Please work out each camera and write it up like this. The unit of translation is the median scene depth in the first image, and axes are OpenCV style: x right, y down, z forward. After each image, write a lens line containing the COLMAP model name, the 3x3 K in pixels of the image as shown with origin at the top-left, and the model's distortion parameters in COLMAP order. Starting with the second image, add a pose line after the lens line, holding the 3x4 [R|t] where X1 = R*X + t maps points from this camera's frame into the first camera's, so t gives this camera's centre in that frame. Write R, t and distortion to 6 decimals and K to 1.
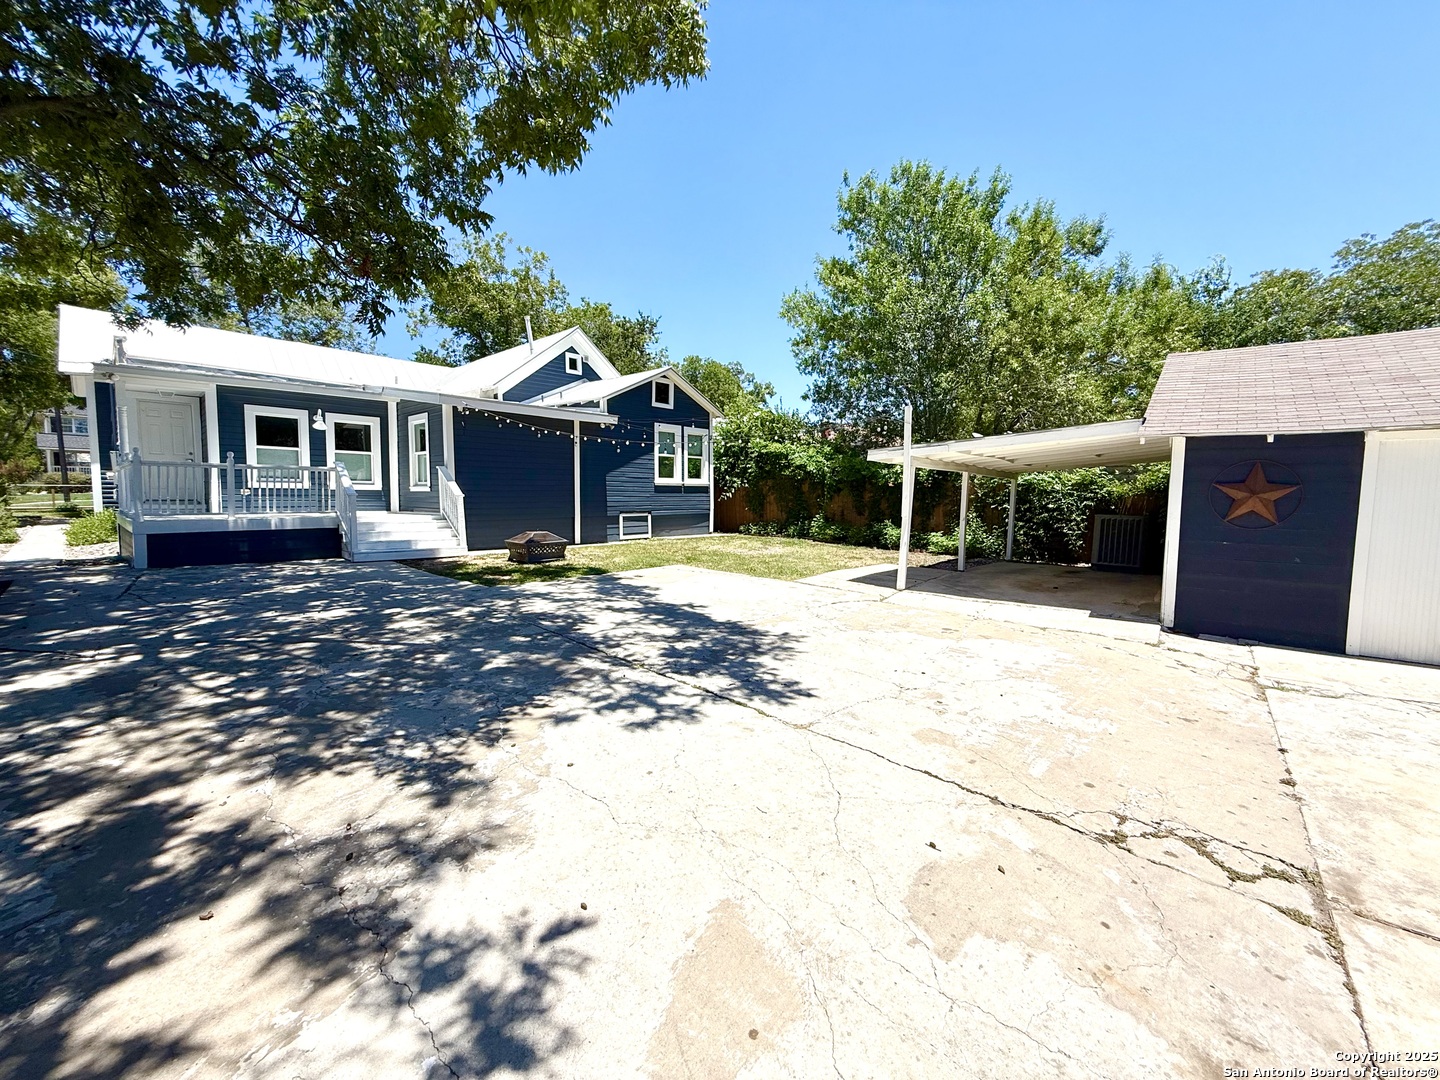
lens RADIAL K [[574.4, 0, 718.4], [0, 574.4, 541.2], [0, 0, 1]] dist [0.003938, -0.000733]
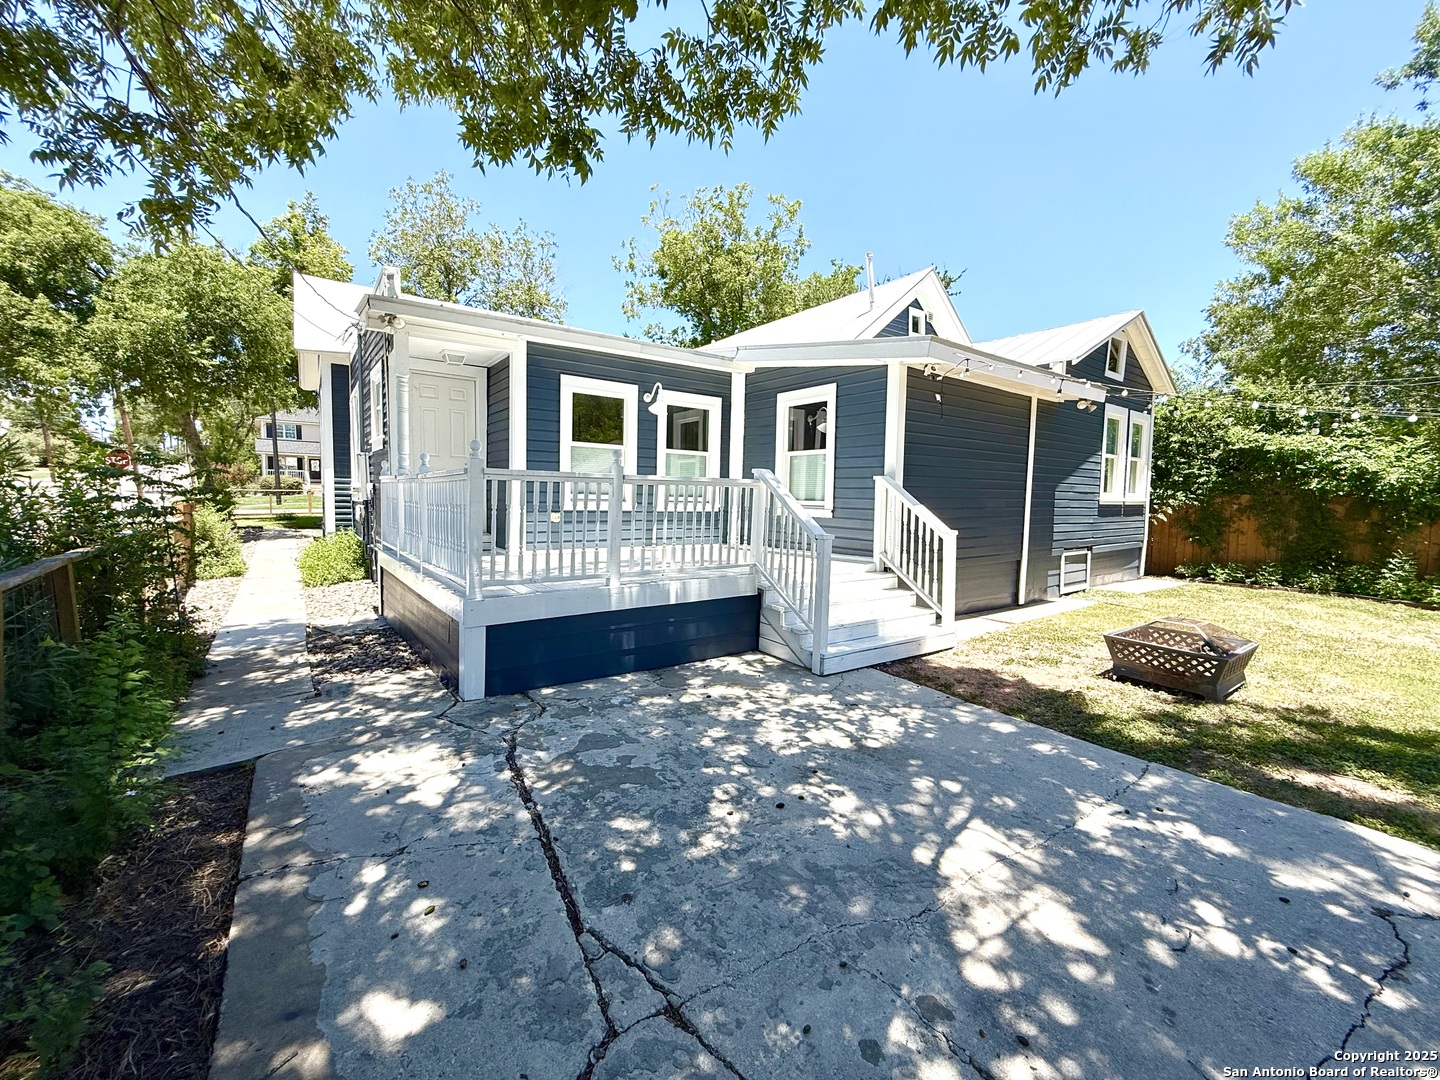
lens RADIAL K [[574.4, 0, 719.0], [0, 574.4, 538.1], [0, 0, 1]] dist [0.003938, -0.000733]
pose [[0.982937, 0.023019, -0.182499, -0.551580], [-0.024925, 0.999656, -0.008157, -0.063513], [0.182249, 0.012566, 0.983172, 0.439518]]
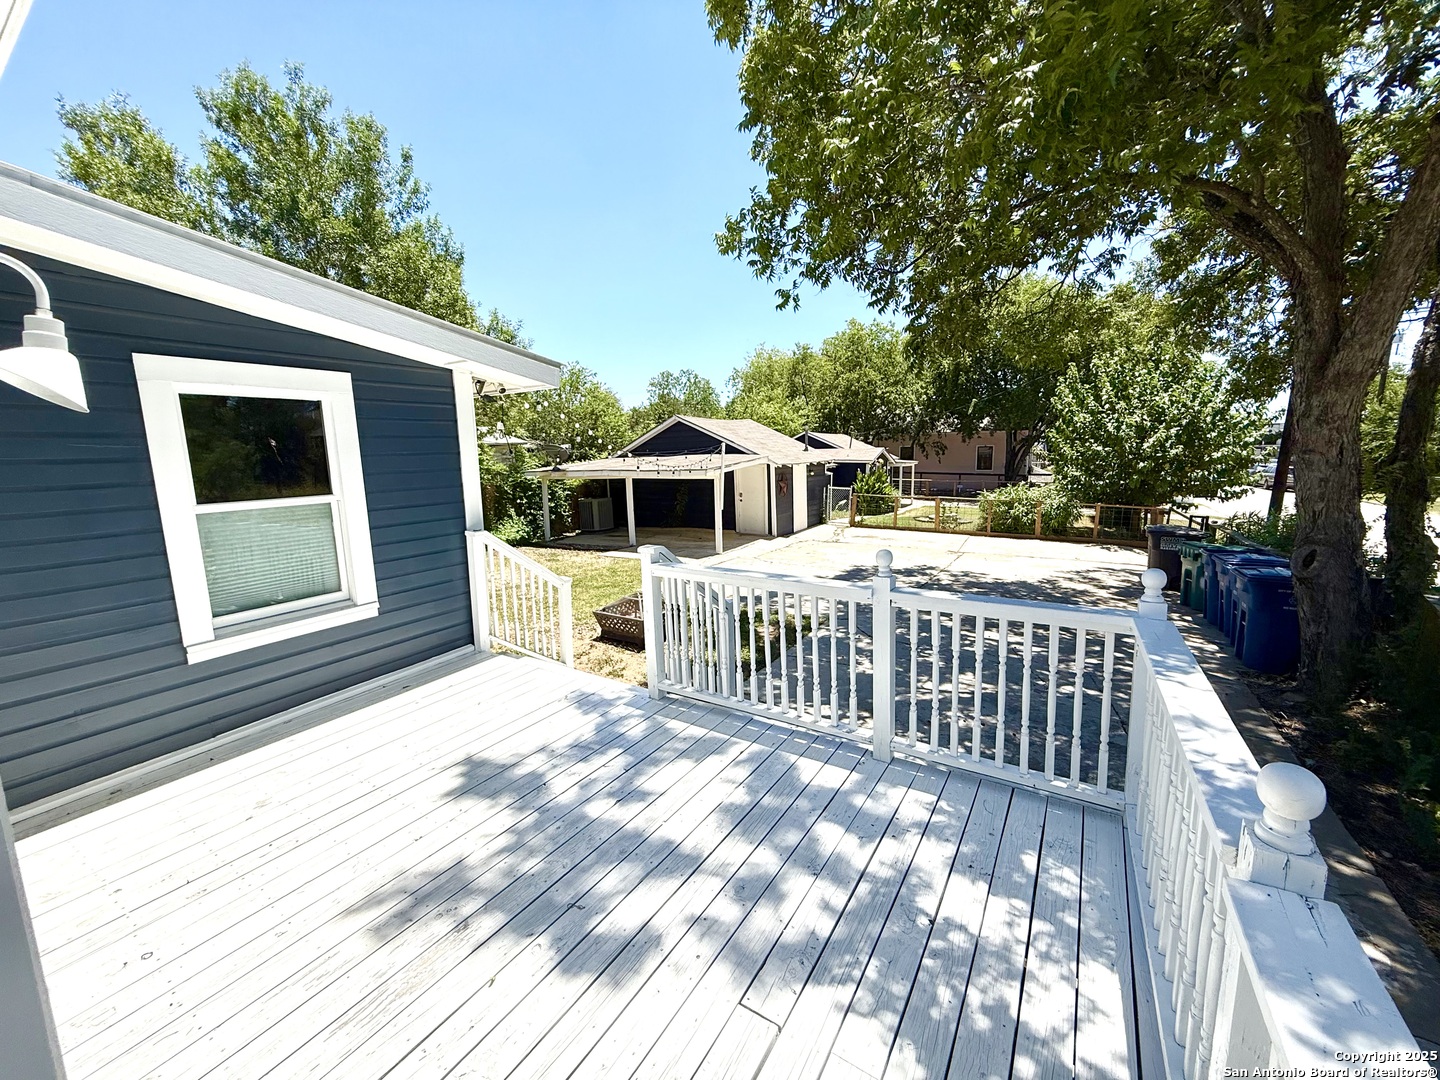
lens RADIAL K [[574.4, 0, 718.6], [0, 574.4, 534.3], [0, 0, 1]] dist [0.003938, -0.000733]
pose [[-0.154984, -0.151061, 0.976299, -0.921274], [0.112650, 0.979092, 0.169376, -0.179910], [-0.981473, 0.136231, -0.134727, 0.912758]]
